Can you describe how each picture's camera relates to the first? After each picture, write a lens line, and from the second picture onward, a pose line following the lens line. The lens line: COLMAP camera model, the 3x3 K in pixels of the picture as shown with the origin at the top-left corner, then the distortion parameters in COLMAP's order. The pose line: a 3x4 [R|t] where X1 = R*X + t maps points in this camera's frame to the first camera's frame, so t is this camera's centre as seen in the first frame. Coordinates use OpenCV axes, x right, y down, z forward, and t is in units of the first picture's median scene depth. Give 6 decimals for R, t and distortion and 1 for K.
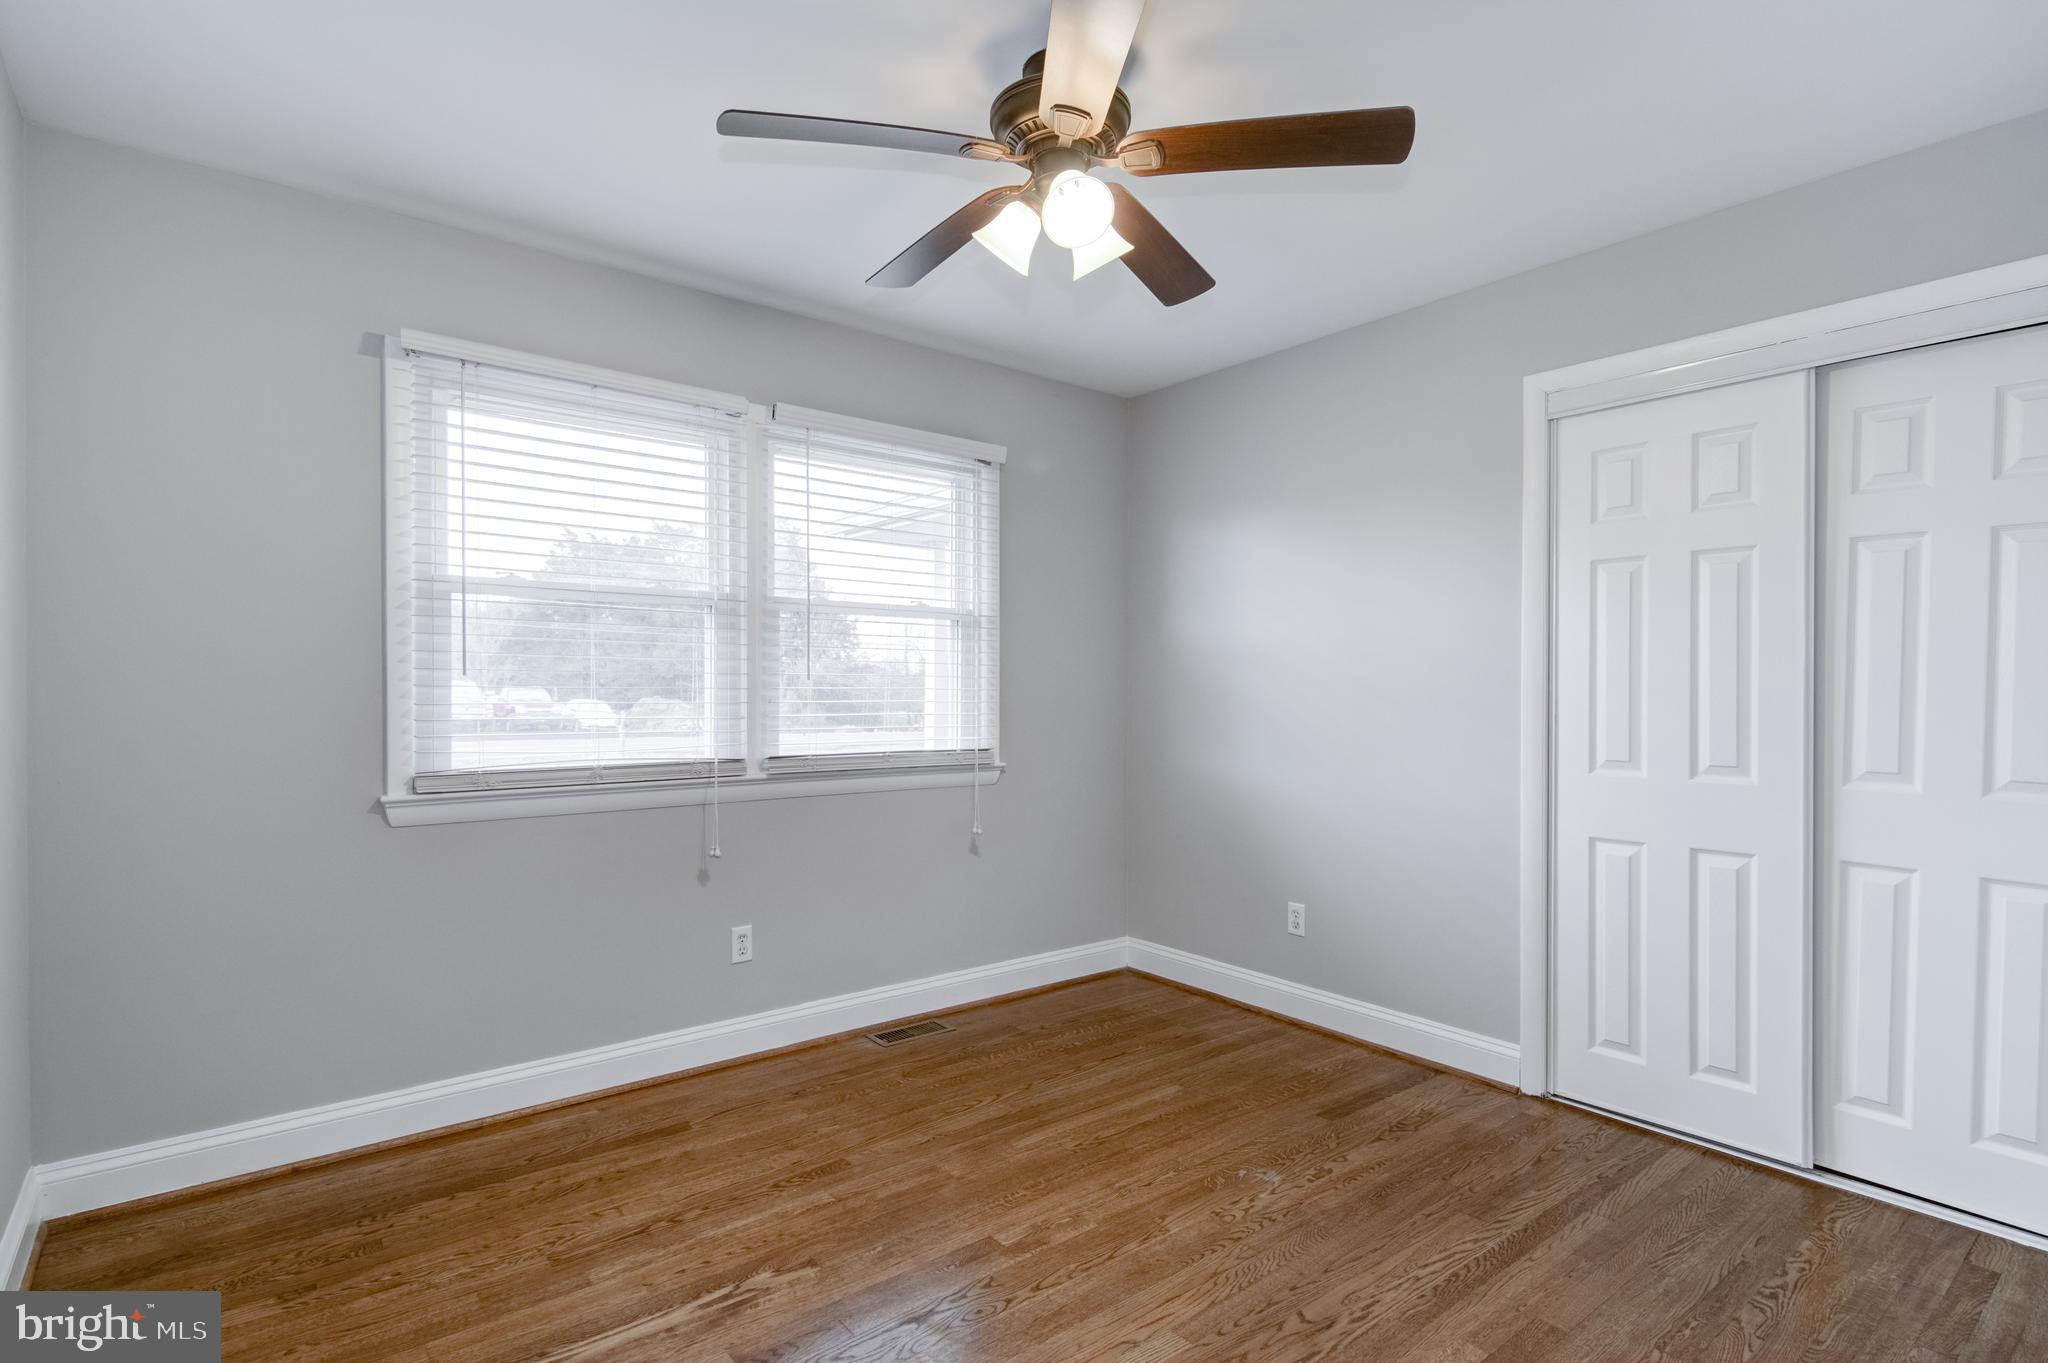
lens RADIAL K [[1027.1, 0, 1018.1], [0, 1027.1, 709.2], [0, 0, 1]] dist [-0.005229, -0.002365]
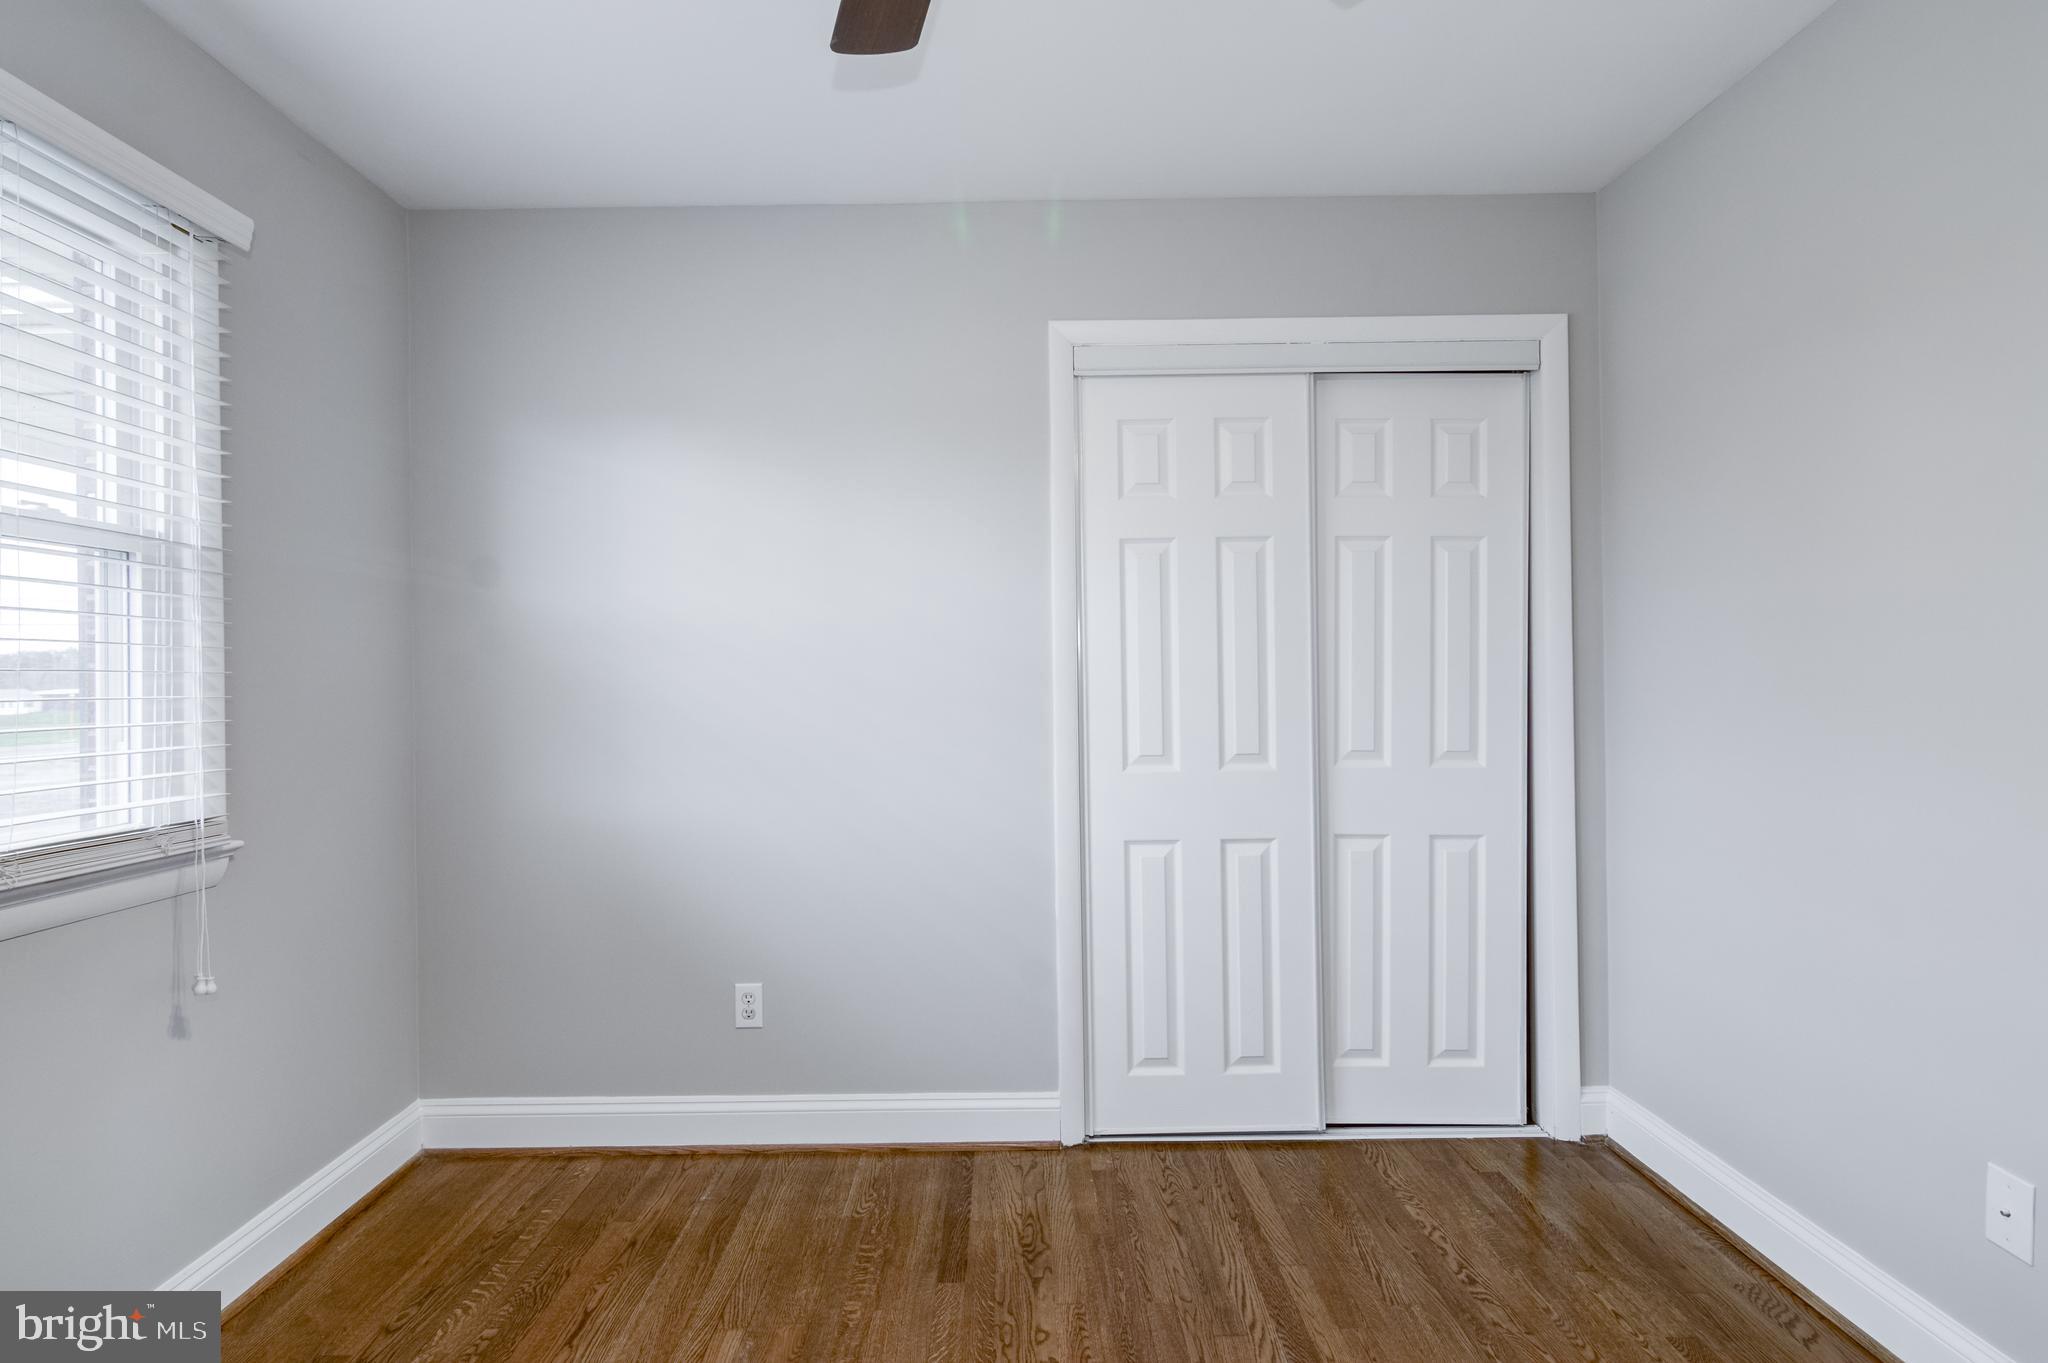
lens RADIAL K [[1086.9, 0, 1024.0], [0, 1086.9, 681.5], [0, 0, 1]] dist [0.001693, 0.000439]
pose [[0.613997, -0.014832, 0.789169, -0.250503], [0.029210, 0.999566, -0.003940, -0.015284], [-0.788767, 0.025471, 0.614164, 0.459079]]
